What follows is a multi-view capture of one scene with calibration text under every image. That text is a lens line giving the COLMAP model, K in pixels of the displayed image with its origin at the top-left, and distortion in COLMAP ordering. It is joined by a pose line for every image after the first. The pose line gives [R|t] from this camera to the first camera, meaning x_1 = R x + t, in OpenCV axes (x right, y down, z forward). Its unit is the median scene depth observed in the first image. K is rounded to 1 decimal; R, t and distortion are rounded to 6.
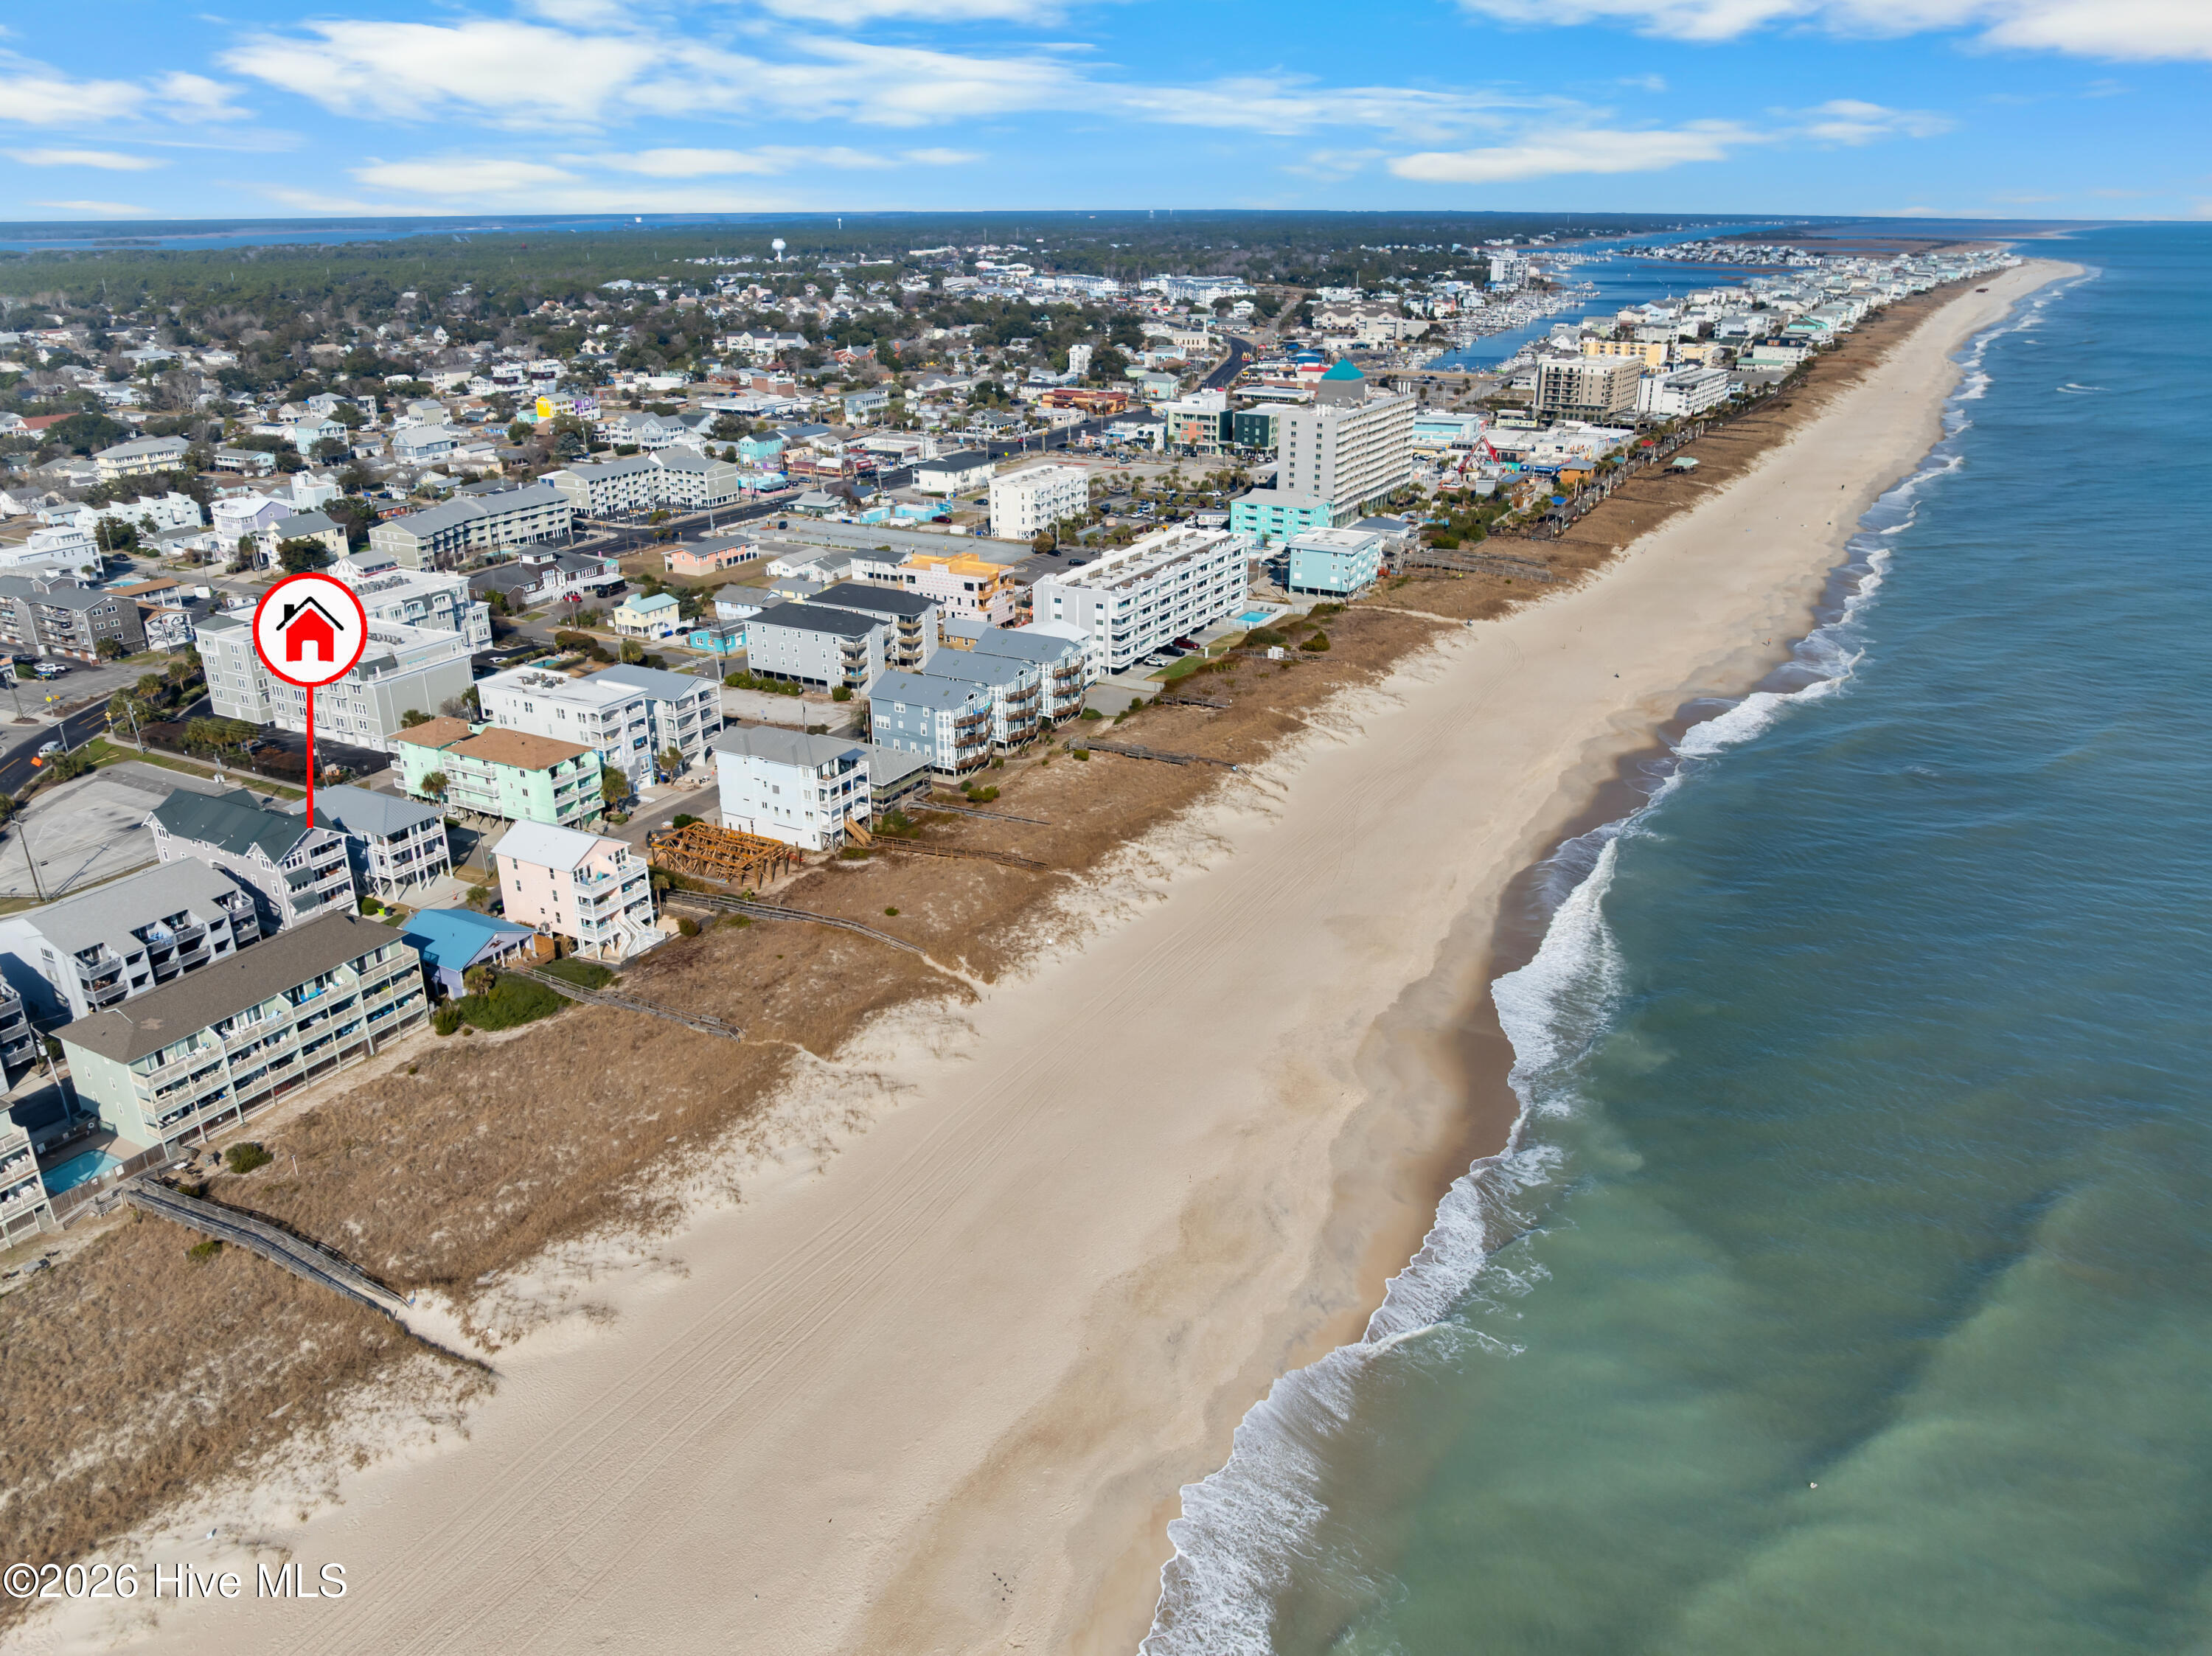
lens RADIAL K [[1559.5, 0, 1104.4], [0, 1559.5, 824.2], [0, 0, 1]] dist [-0.028353, -0.019962]
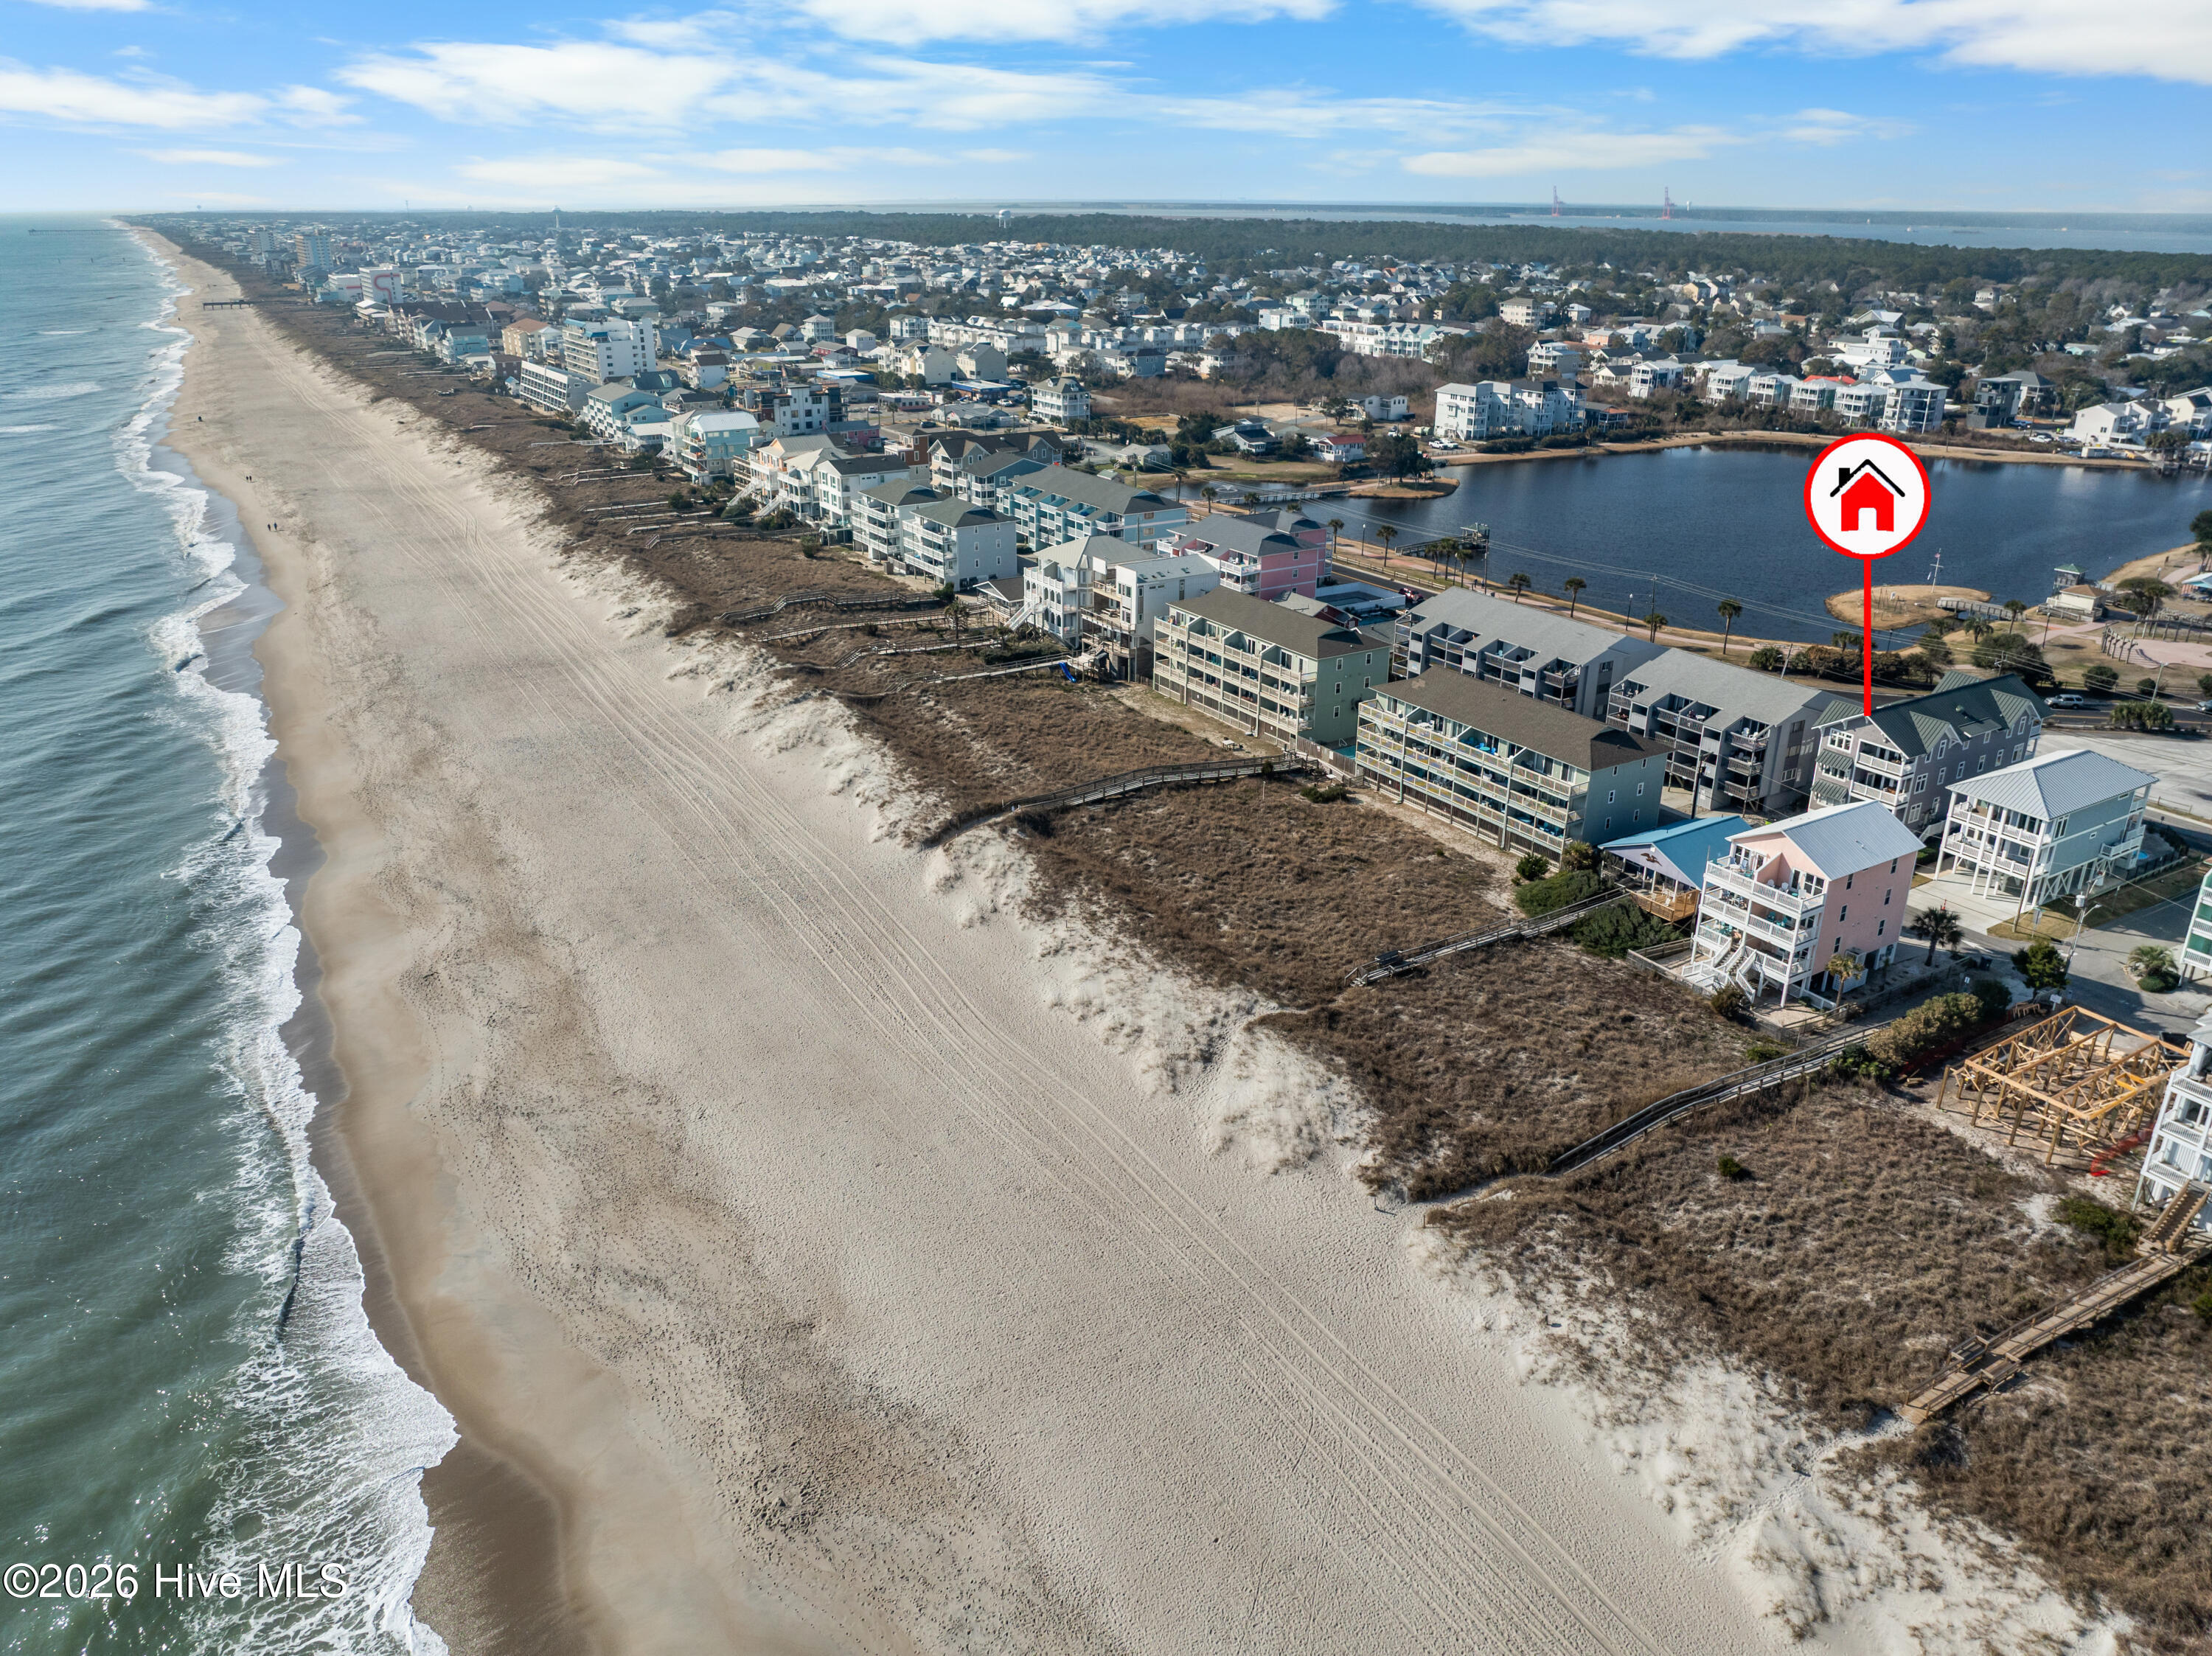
lens RADIAL K [[1558.7, 0, 1101.2], [0, 1558.7, 834.7], [0, 0, 1]] dist [-0.046284, 0.010600]
pose [[-0.499765, 0.333196, -0.799509, 0.339426], [-0.320019, 0.786707, 0.527902, -0.232479], [0.804874, 0.519685, -0.286539, 0.872854]]
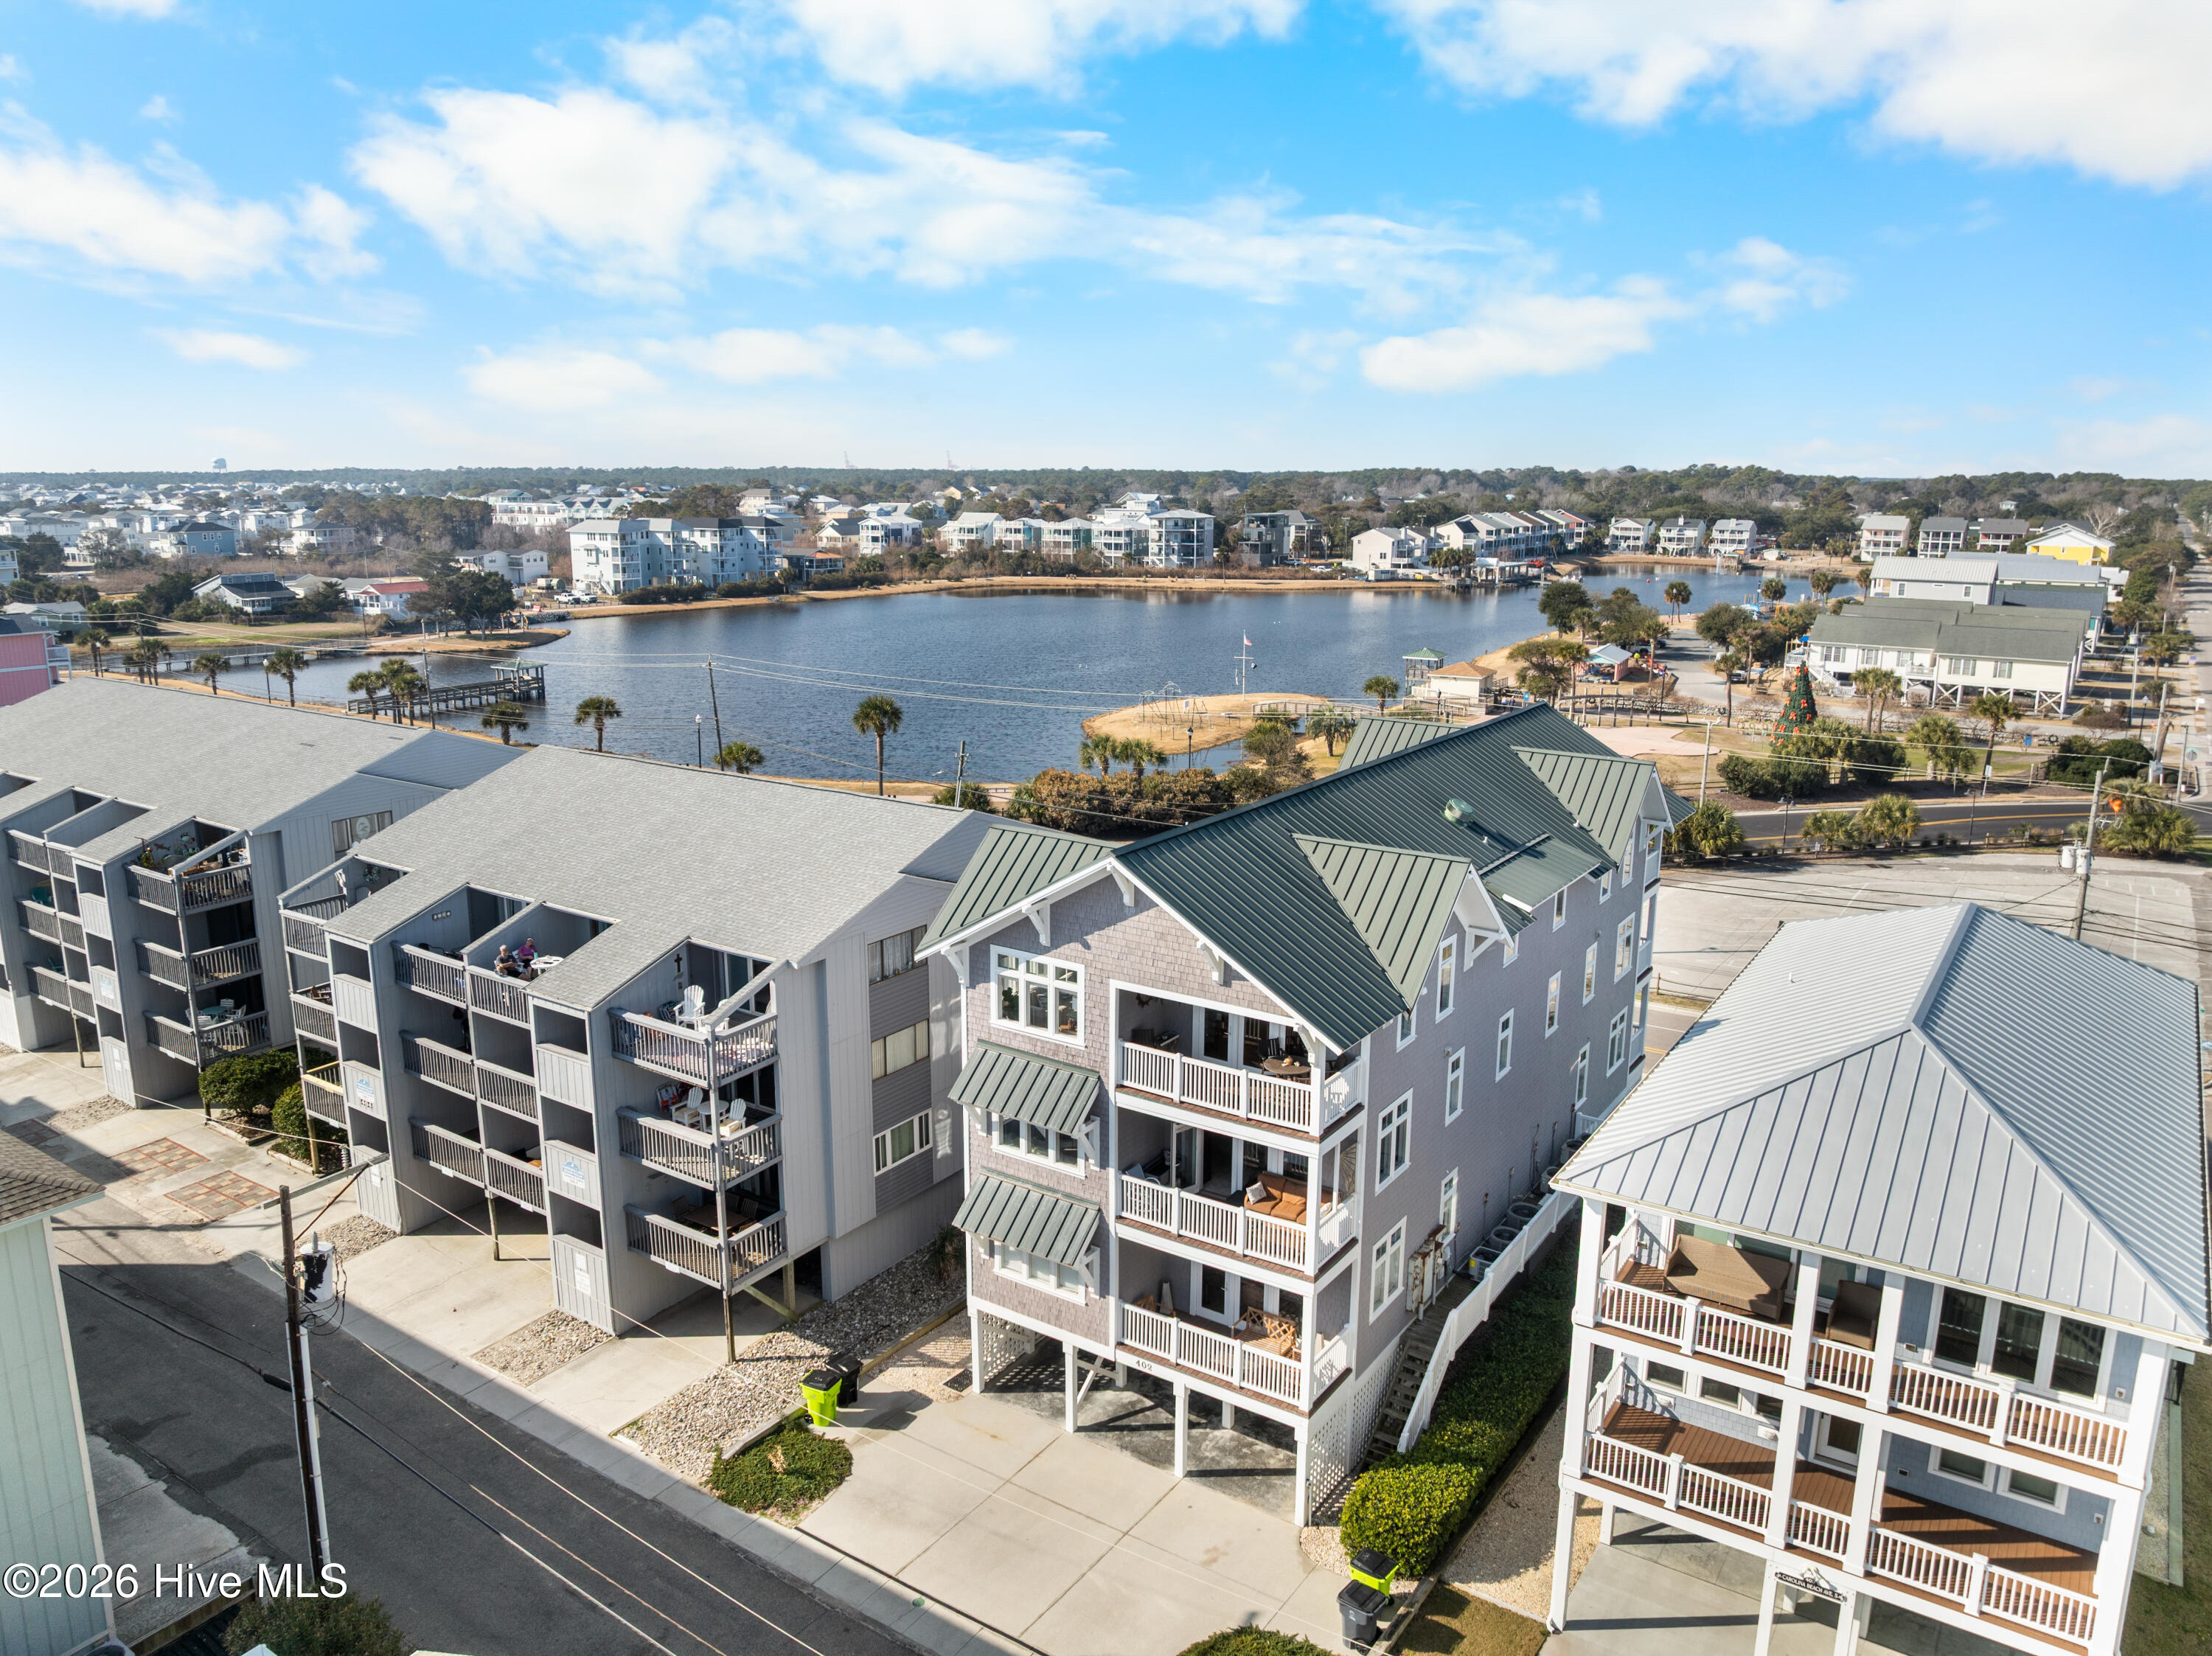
lens RADIAL K [[1559.5, 0, 1104.4], [0, 1559.5, 824.2], [0, 0, 1]] dist [-0.028353, -0.019962]
pose [[-0.102313, 0.221529, -0.969772, -0.321114], [-0.370005, 0.896465, 0.243819, -0.040950], [0.923379, 0.383766, -0.009753, 0.926652]]
